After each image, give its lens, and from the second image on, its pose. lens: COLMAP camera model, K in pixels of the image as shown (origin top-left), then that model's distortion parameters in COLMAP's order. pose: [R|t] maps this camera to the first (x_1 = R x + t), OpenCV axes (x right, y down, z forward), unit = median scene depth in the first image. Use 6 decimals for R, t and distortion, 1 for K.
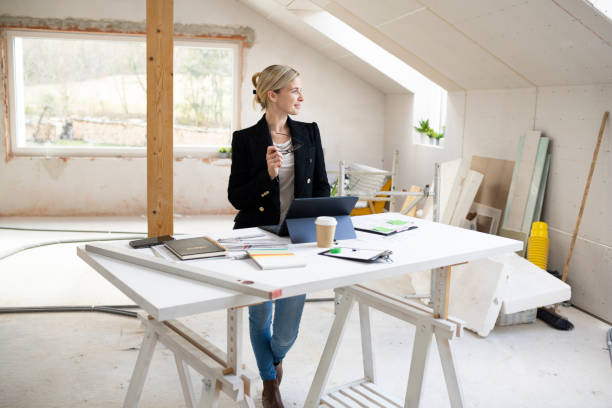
lens RADIAL K [[589.7, 0, 306.0], [0, 589.7, 204.0], [0, 0, 1]] dist [-0.099053, 0.123752]
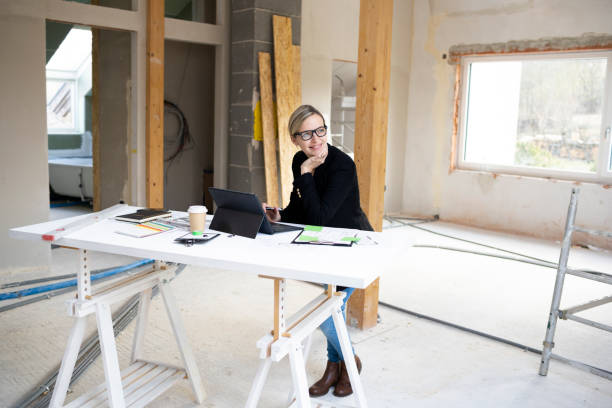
lens RADIAL K [[589.5, 0, 303.8], [0, 589.5, 204.3], [0, 0, 1]] dist [-0.094602, 0.108328]
pose [[0.524329, 0.112044, -0.844112, 0.473964], [-0.148397, 0.988159, 0.038986, -0.024716], [0.838486, 0.104822, 0.534747, 0.244453]]
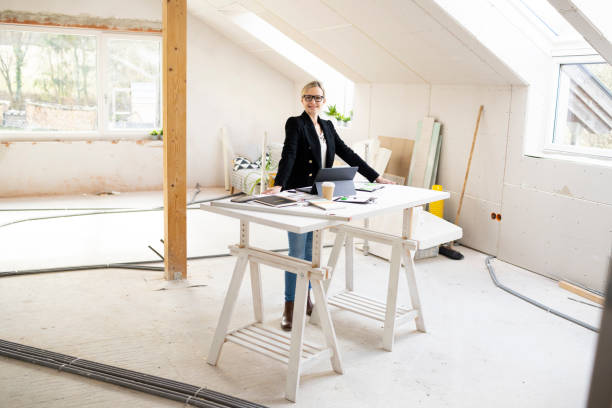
lens RADIAL K [[602.6, 0, 306.0], [0, 602.6, 204.0], [0, 0, 1]] dist [-0.100913, 0.122117]
pose [[0.973603, -0.039877, 0.224740, -0.205673], [0.030896, 0.998583, 0.043338, 0.004544], [-0.226149, -0.035251, 0.973455, -0.289315]]
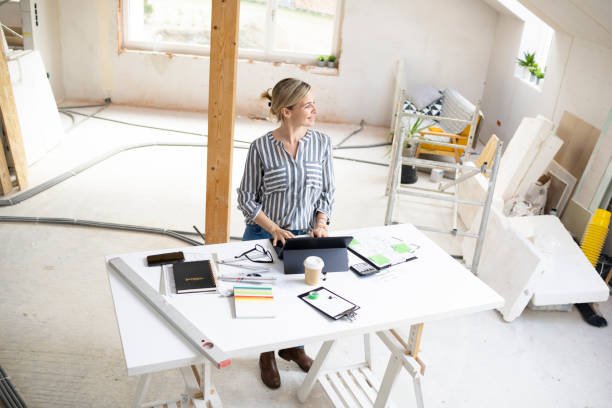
lens RADIAL K [[589.9, 0, 308.0], [0, 589.9, 204.8], [0, 0, 1]] dist [-0.098540, 0.121226]
pose [[0.972455, 0.142607, -0.184374, 0.095592], [-0.095298, 0.965118, 0.243854, -0.155578], [0.212718, -0.219567, 0.952125, -0.017003]]
